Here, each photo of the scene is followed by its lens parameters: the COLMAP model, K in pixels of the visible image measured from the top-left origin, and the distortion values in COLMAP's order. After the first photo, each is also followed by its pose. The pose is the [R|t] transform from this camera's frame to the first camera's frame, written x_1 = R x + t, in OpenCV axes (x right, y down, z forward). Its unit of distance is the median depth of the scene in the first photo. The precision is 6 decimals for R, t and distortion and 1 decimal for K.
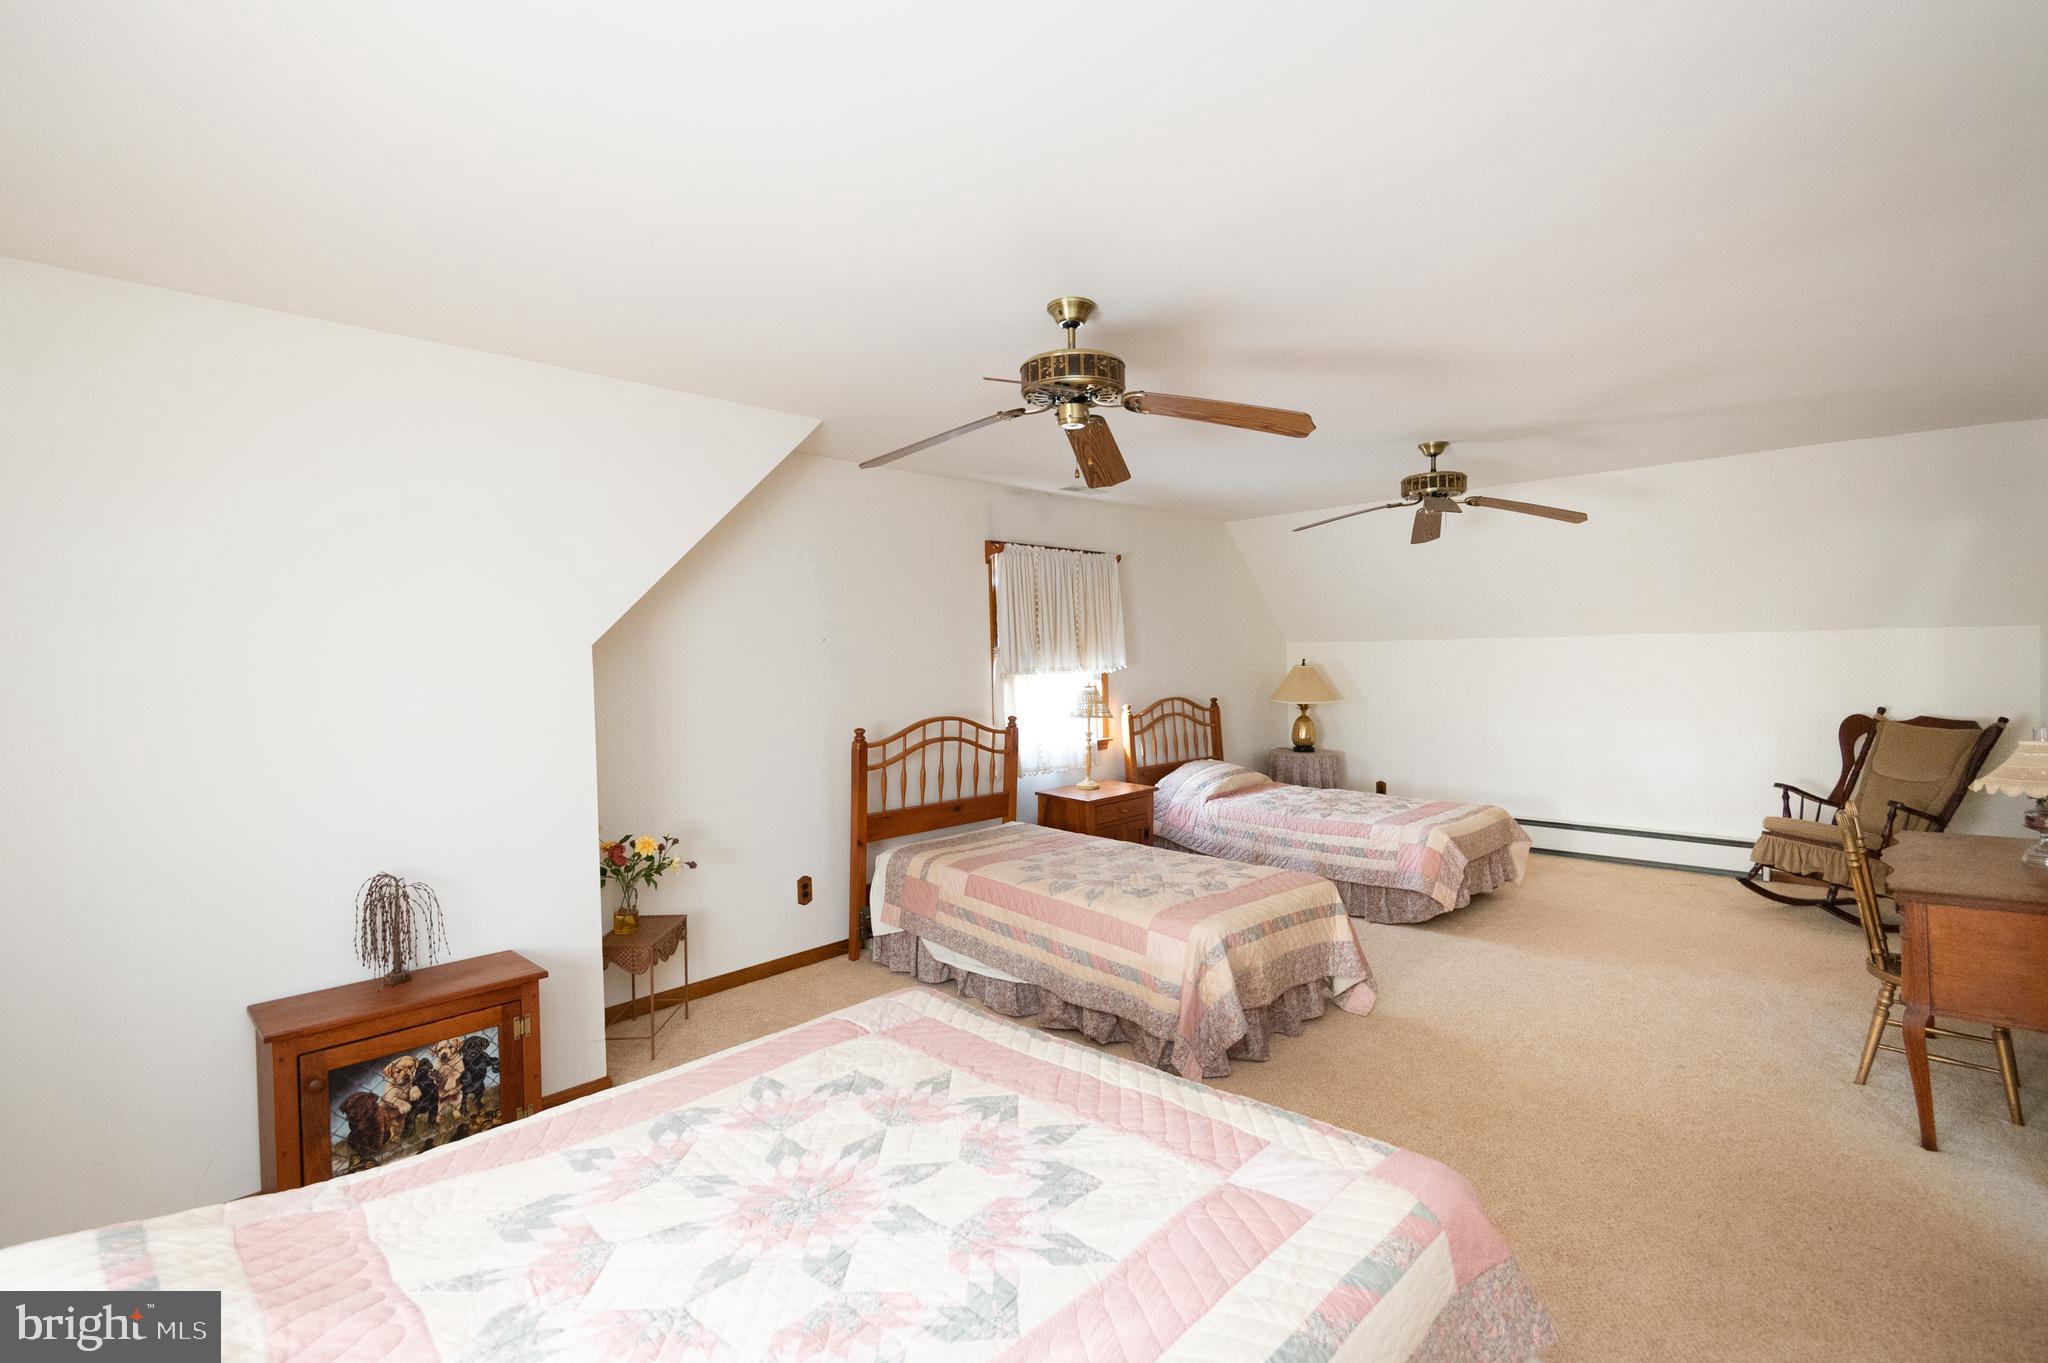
lens RADIAL K [[932.7, 0, 1023.5], [0, 932.7, 676.2], [0, 0, 1]] dist [0.012468, -0.000638]
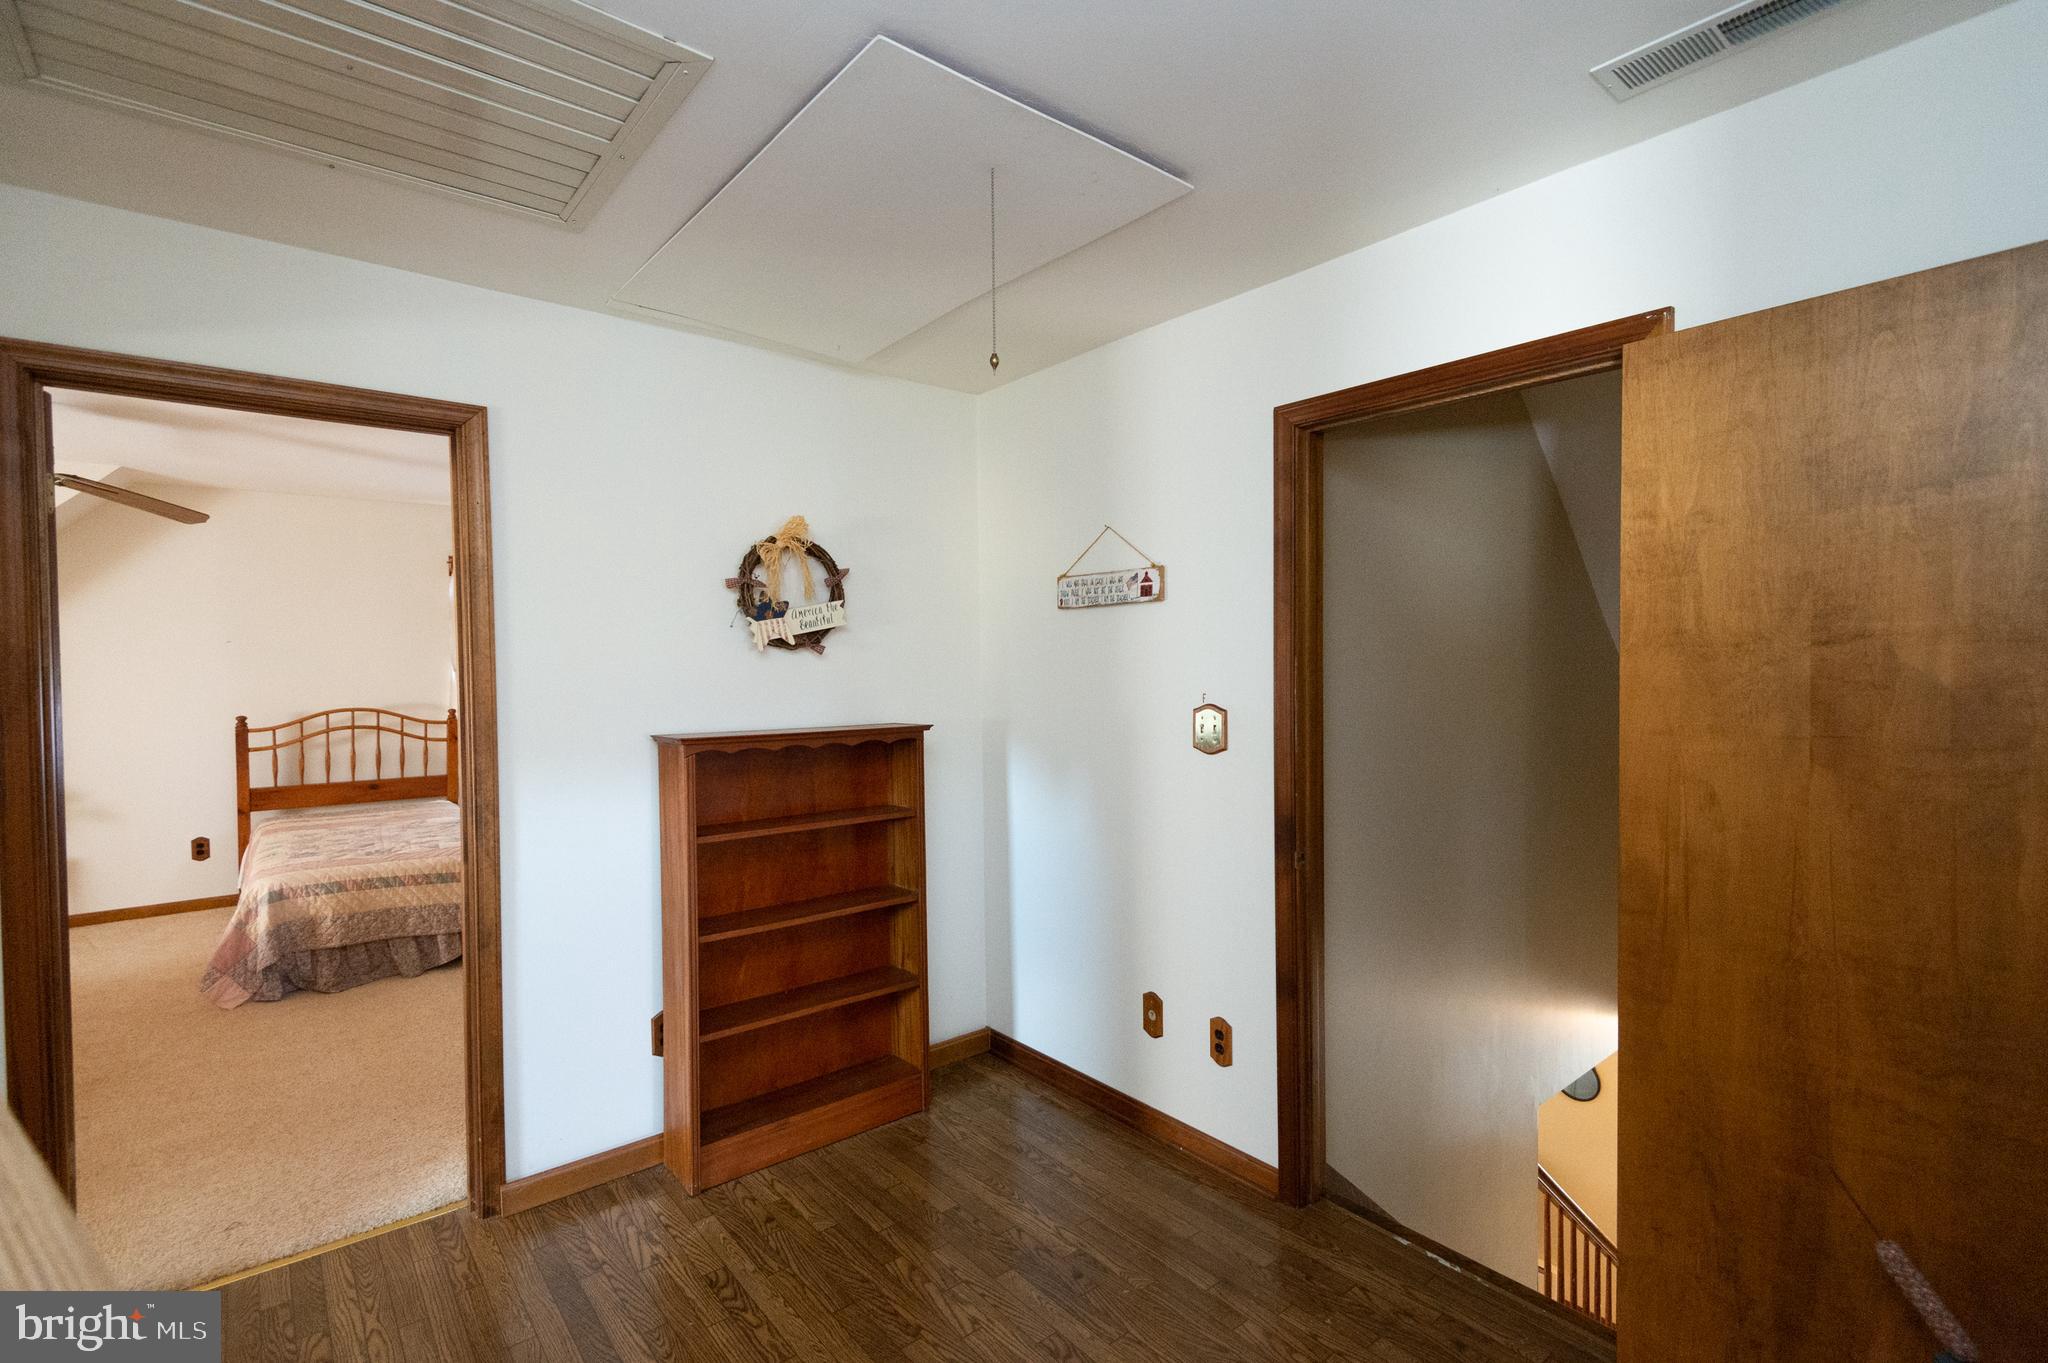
lens RADIAL K [[932.7, 0, 1023.5], [0, 932.7, 676.2], [0, 0, 1]] dist [0.012468, -0.000638]
pose [[0.993354, 0.018349, -0.113625, 0.937880], [-0.017930, 0.999828, 0.004708, -0.019024], [0.113692, -0.002639, 0.993513, -0.087931]]
